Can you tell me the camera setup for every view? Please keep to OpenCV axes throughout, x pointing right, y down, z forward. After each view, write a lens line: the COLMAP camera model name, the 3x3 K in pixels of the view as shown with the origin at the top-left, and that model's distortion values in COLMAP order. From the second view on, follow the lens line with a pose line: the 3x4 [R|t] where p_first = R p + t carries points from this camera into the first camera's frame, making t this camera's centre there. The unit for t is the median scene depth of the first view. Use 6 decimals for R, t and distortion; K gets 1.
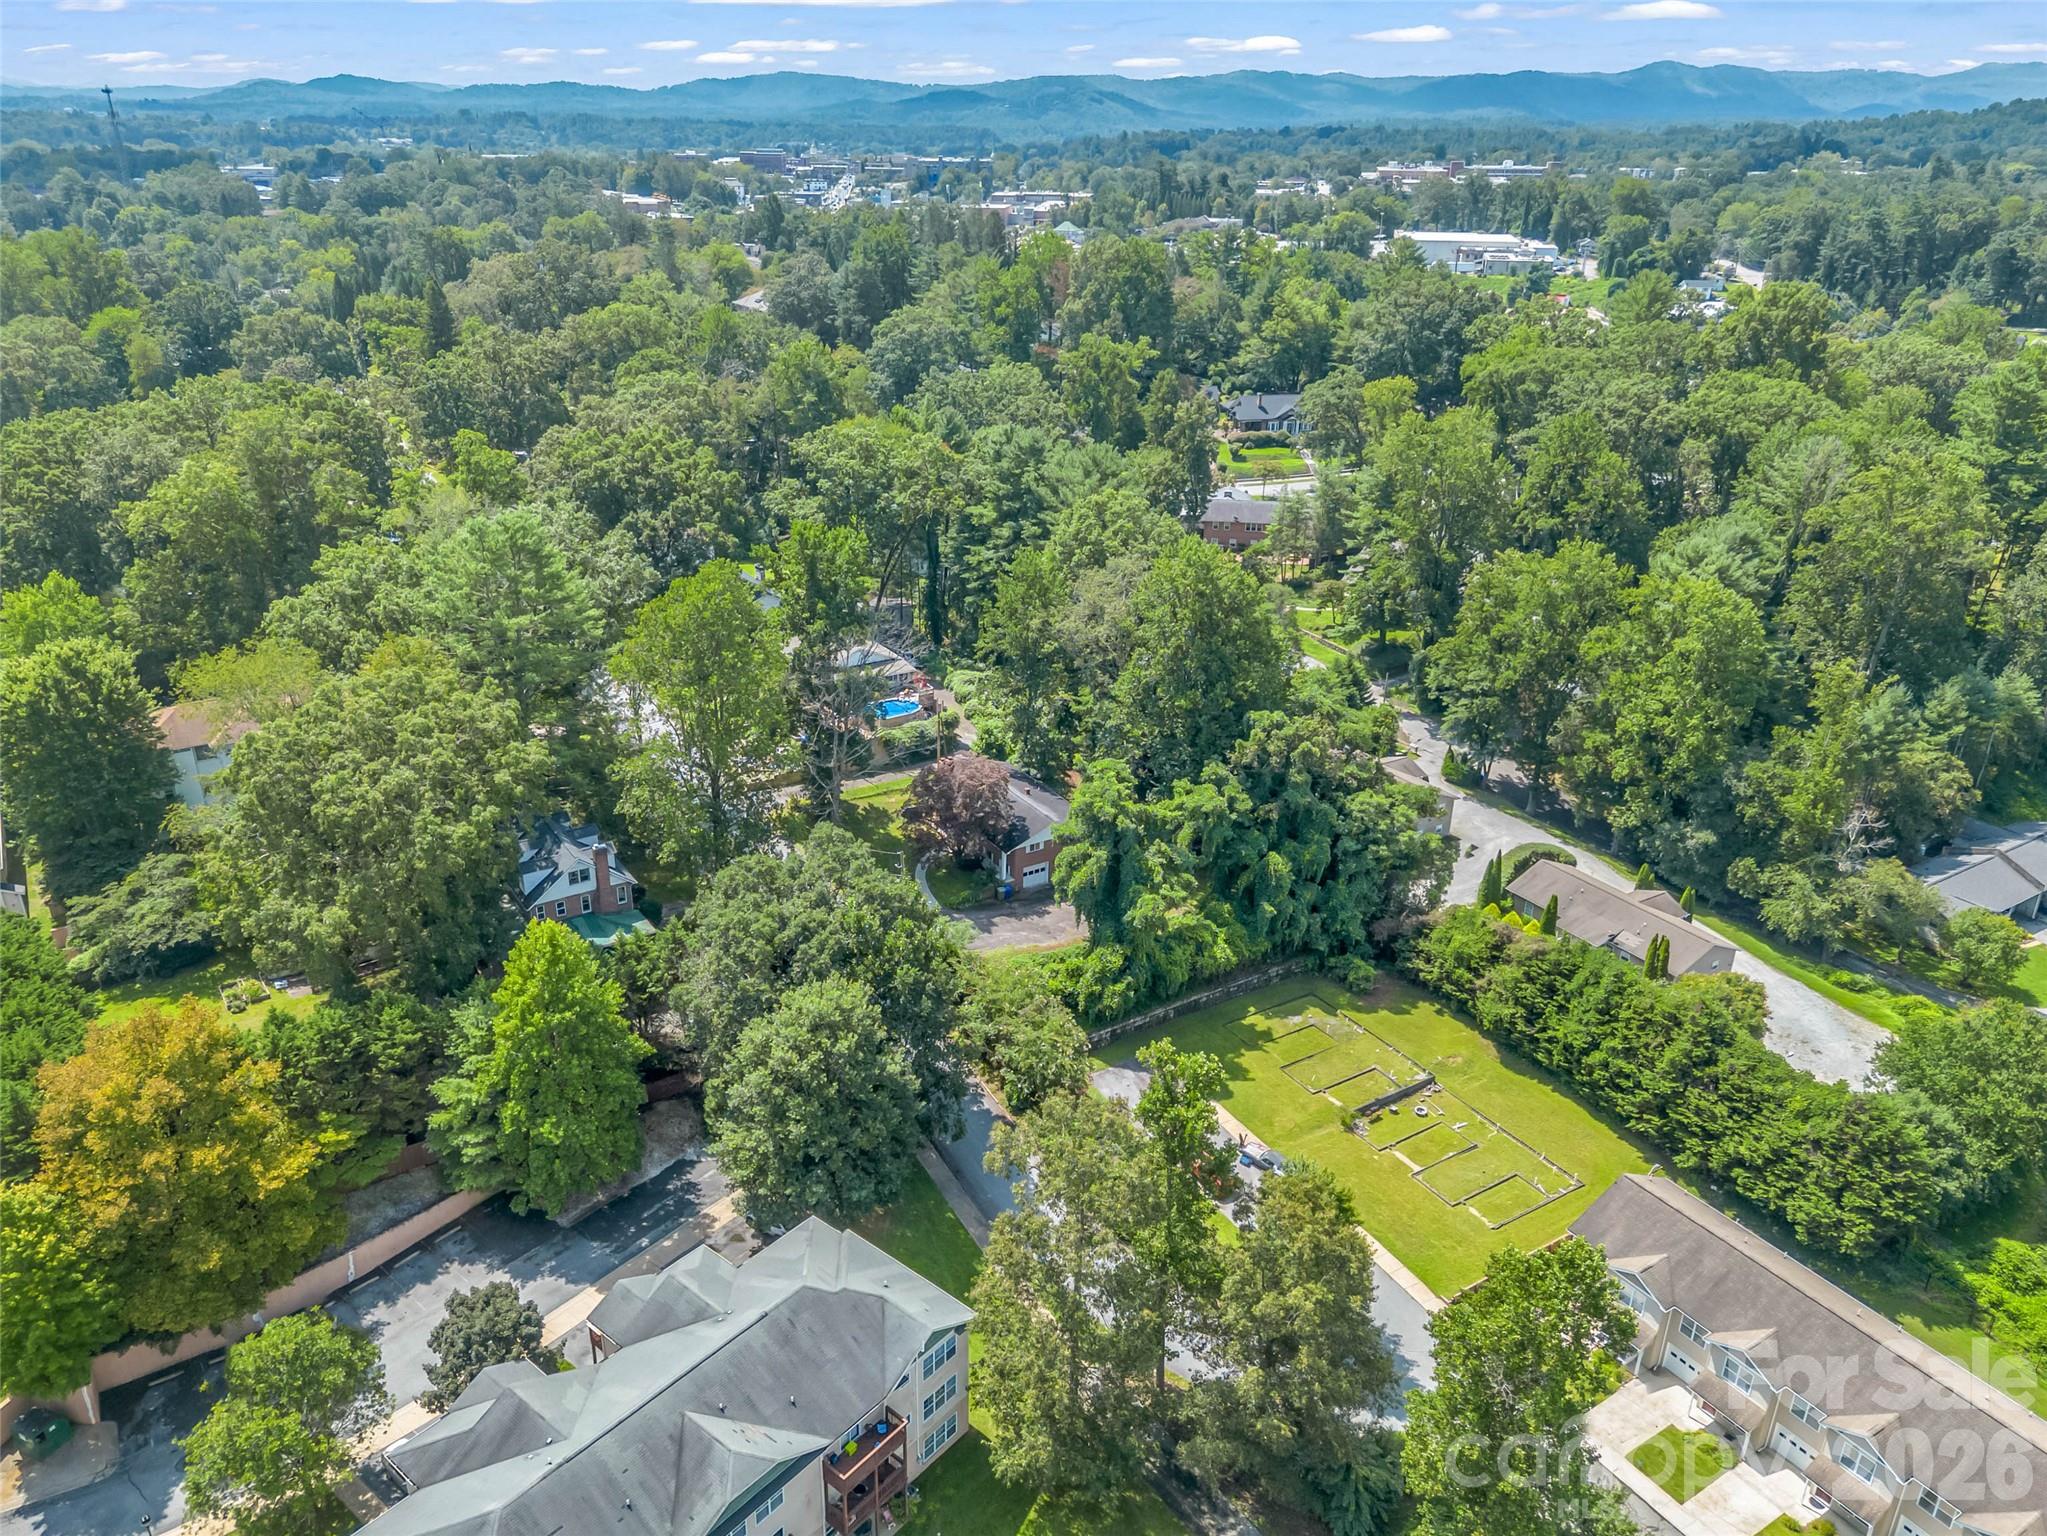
lens RADIAL K [[1489.5, 0, 1020.2], [0, 1489.5, 750.7], [0, 0, 1]] dist [0.037719, -0.023865]
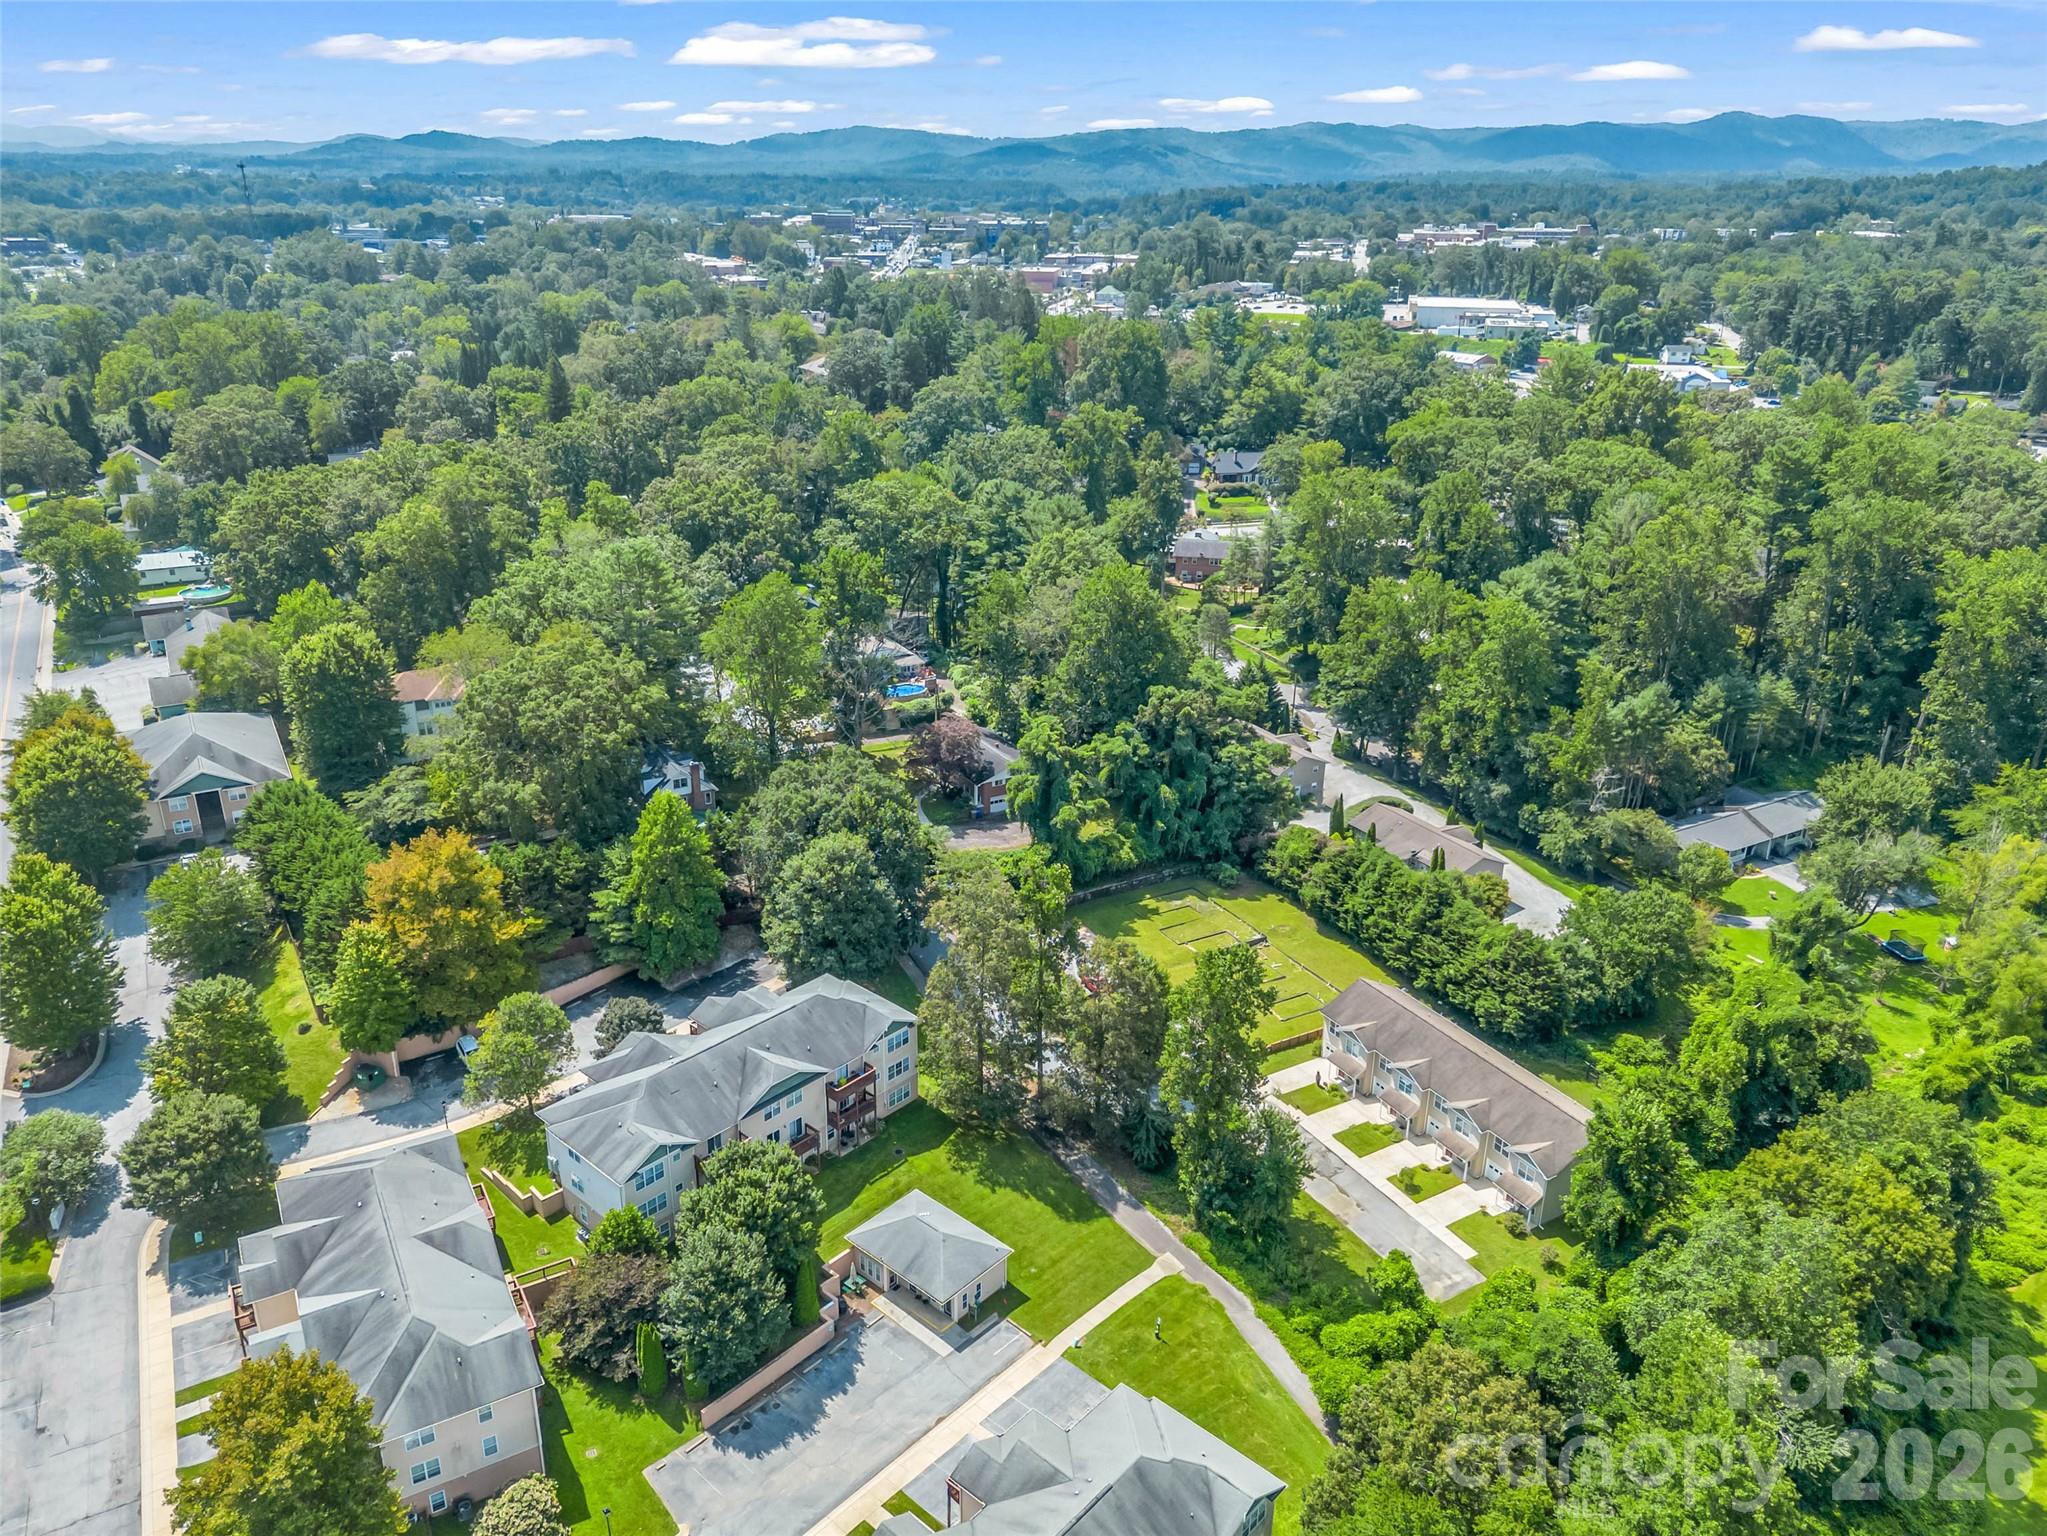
lens RADIAL K [[1481.5, 0, 1023.5], [0, 1481.5, 768.0], [0, 0, 1]] dist [0.043852, -0.034545]
pose [[0.999146, 0.013647, -0.039013, 0.074509], [-0.014294, 0.999764, -0.016365, 0.062952], [0.038780, 0.016909, 0.999105, -0.333064]]
